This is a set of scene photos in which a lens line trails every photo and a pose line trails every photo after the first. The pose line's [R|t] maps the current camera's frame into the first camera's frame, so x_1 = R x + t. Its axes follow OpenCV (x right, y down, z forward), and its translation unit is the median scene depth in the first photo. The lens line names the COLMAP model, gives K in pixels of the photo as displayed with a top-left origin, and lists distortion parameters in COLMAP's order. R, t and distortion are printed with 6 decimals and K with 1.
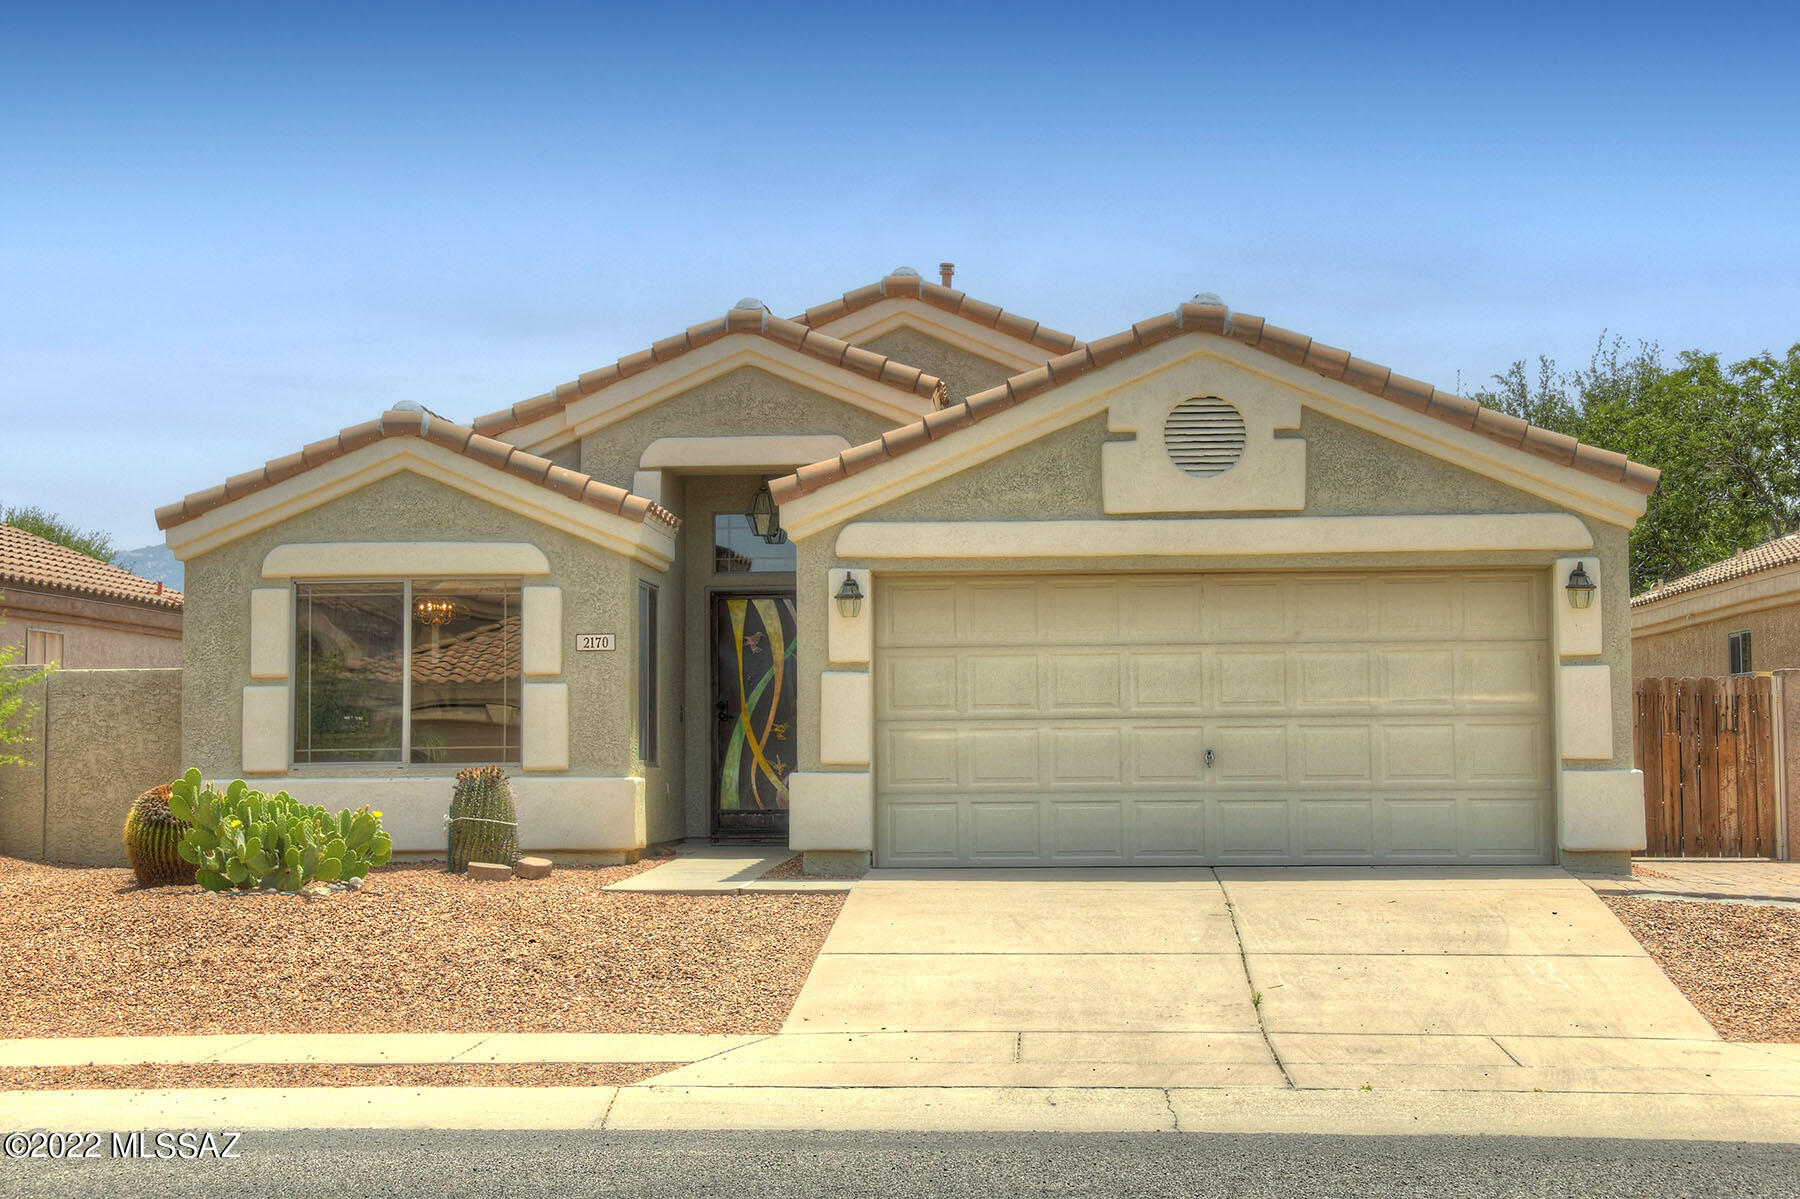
lens RADIAL K [[2587.9, 0, 898.2], [0, 2587.9, 581.9], [0, 0, 1]] dist [0.182284, 0.000000]
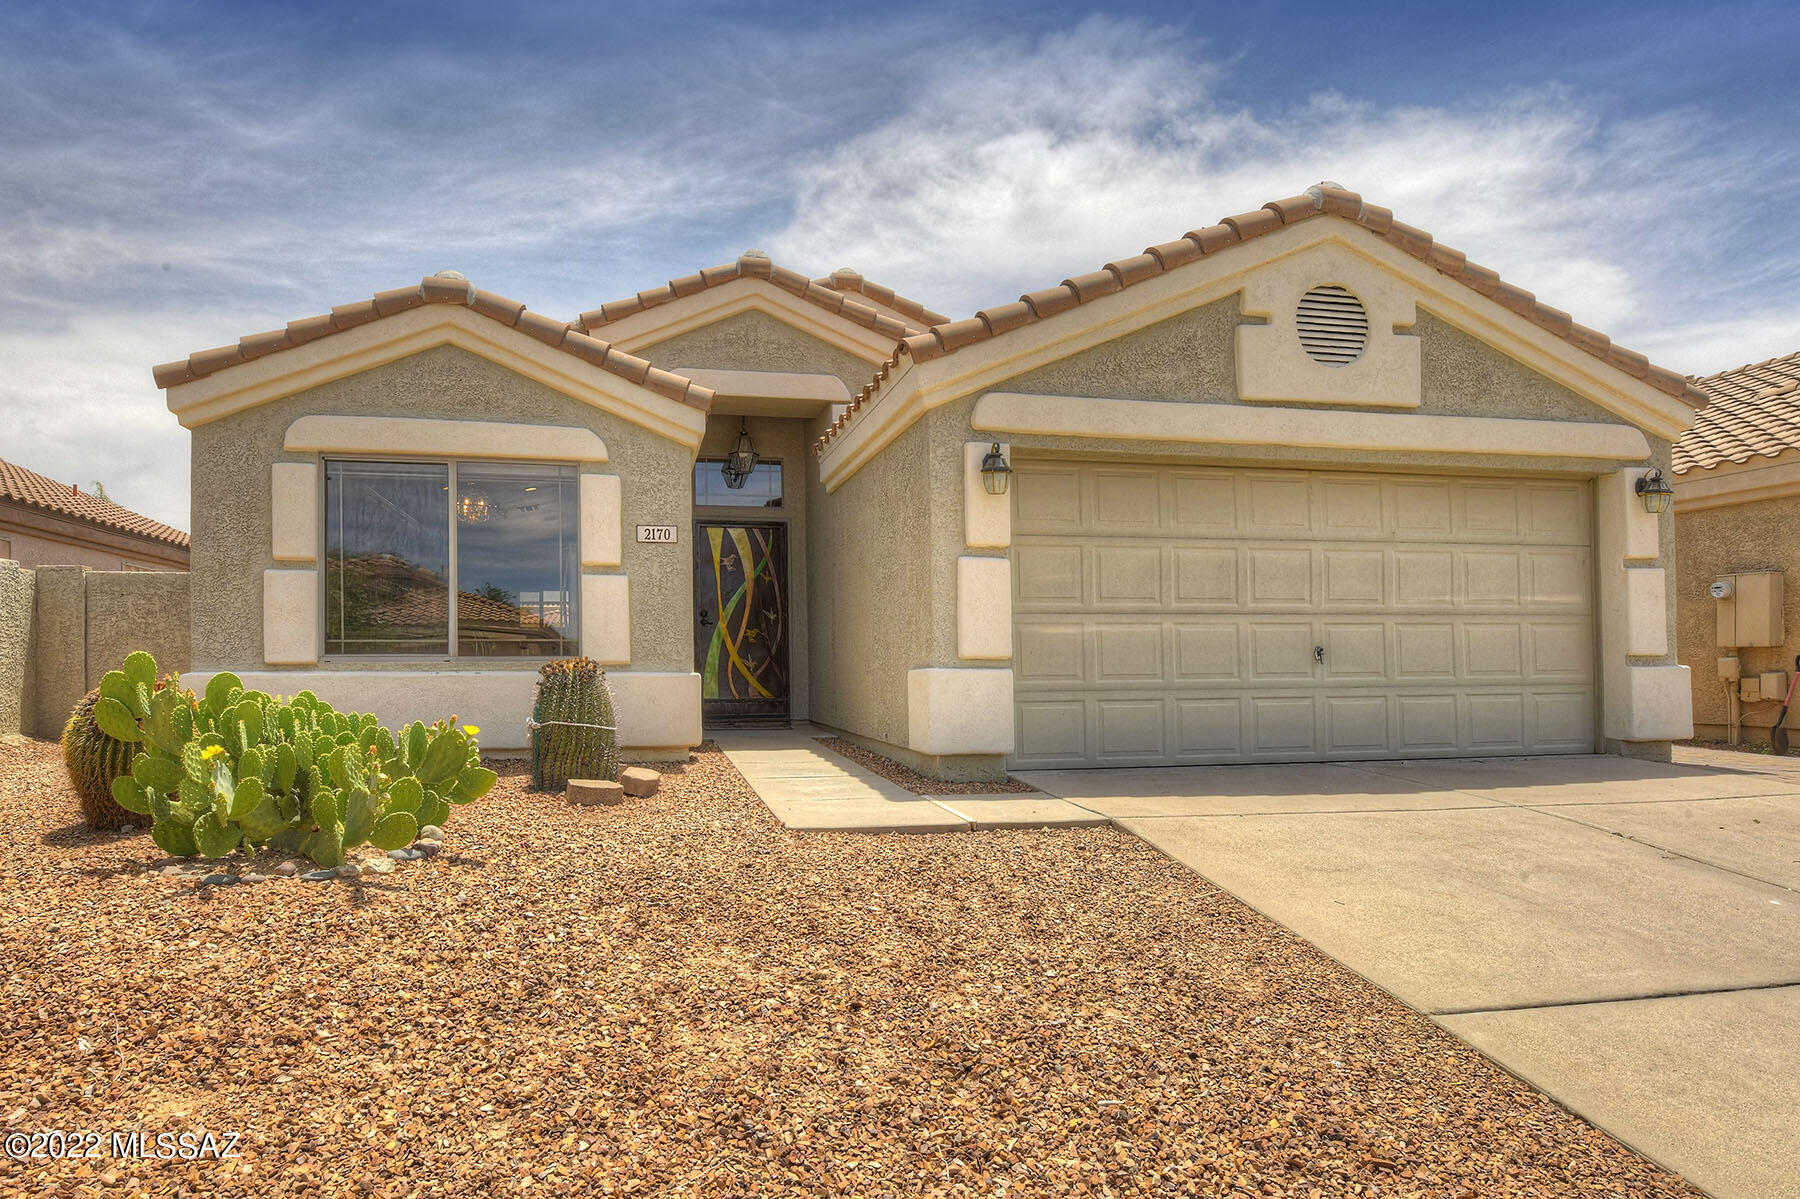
lens RADIAL K [[1052.0, 0, 856.0], [0, 1052.0, 665.0], [0, 0, 1]] dist [0.002185, -0.007420]
pose [[0.971459, 0.003697, 0.237179, -0.149096], [-0.019875, 0.997631, 0.065854, 0.048639], [-0.236374, -0.068688, 0.969231, 0.647447]]
